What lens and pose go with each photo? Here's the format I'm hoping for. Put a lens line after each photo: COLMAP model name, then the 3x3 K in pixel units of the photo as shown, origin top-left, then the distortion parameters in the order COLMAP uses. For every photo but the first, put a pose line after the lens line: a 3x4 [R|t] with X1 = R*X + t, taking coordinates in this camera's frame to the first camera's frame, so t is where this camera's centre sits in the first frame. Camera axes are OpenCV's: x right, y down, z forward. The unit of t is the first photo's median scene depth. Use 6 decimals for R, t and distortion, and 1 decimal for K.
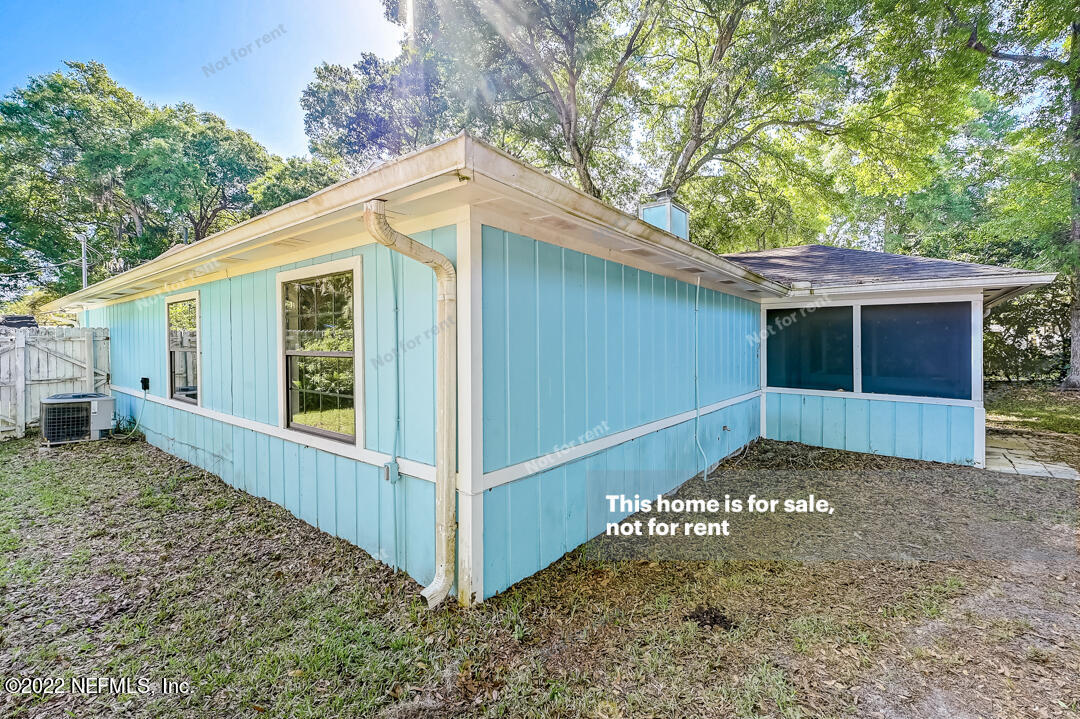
lens RADIAL K [[459.6, 0, 526.9], [0, 459.6, 346.5], [0, 0, 1]] dist [-0.003041, -0.000277]
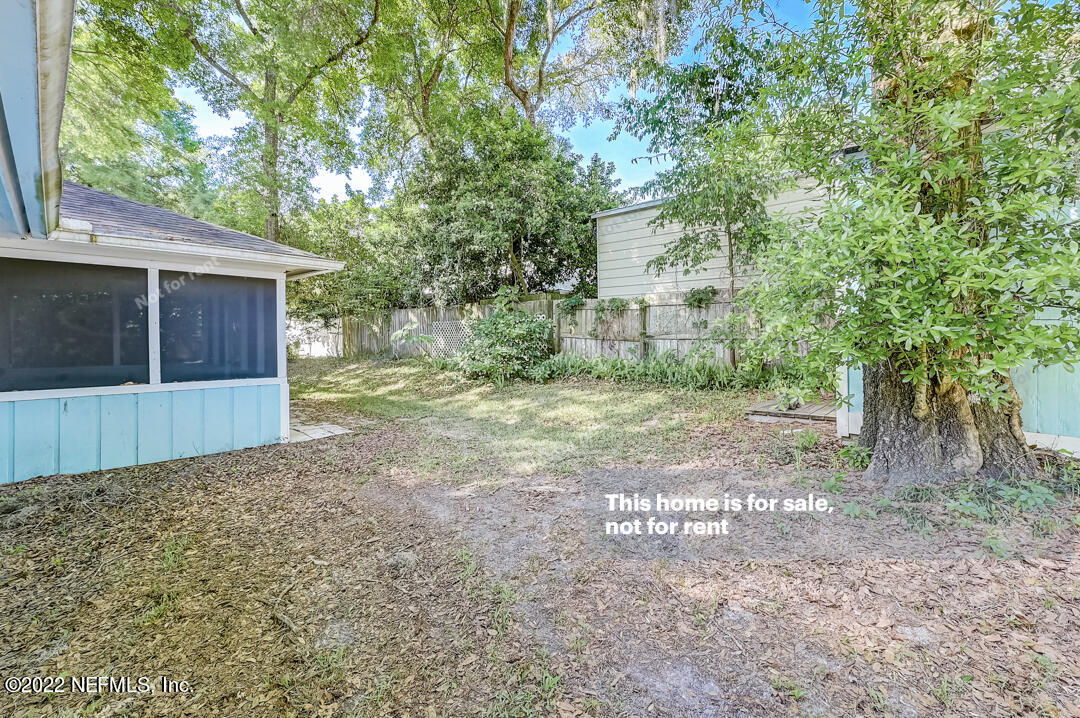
lens RADIAL K [[451.5, 0, 558.9], [0, 451.5, 329.3], [0, 0, 1]] dist [0.000176, -0.000084]
pose [[0.032962, 0.009148, 0.999415, -0.003924], [0.006319, 0.999936, -0.009362, 0.020581], [-0.999437, 0.006624, 0.032902, 0.296146]]
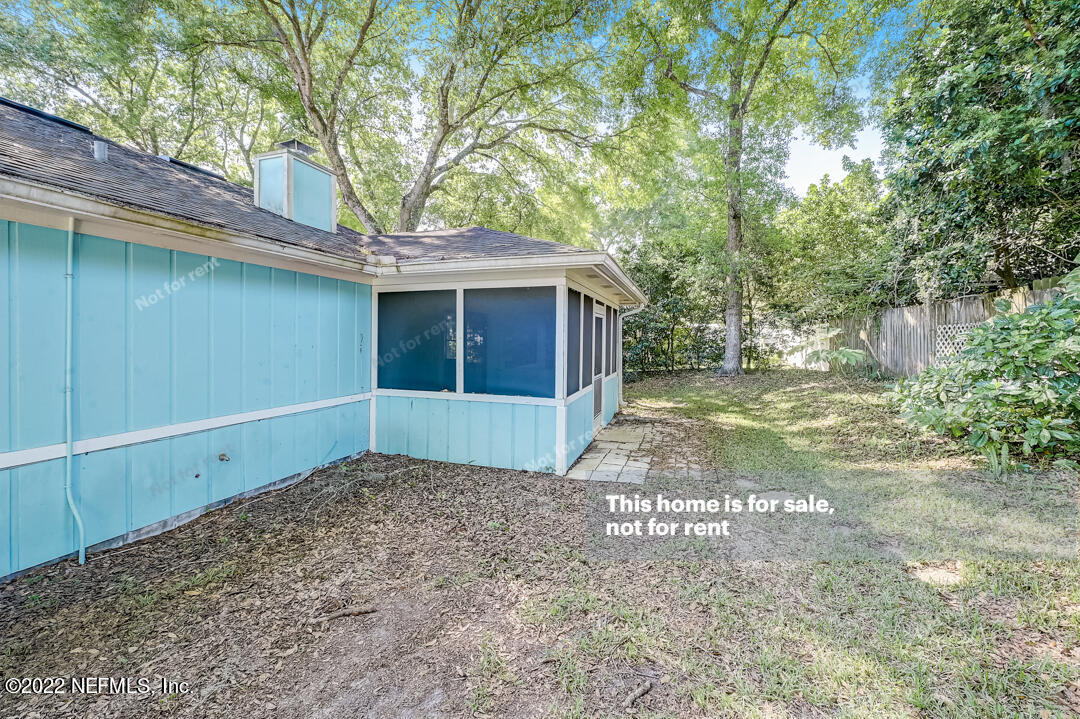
lens RADIAL K [[426.5, 0, 535.5], [0, 426.5, 359.3], [0, 0, 1]] dist [0.000365, 0.000085]
pose [[0.935595, -0.017660, 0.352632, 0.553509], [0.004645, 0.999277, 0.037722, 0.009402], [-0.353044, -0.033654, 0.935001, 0.212308]]
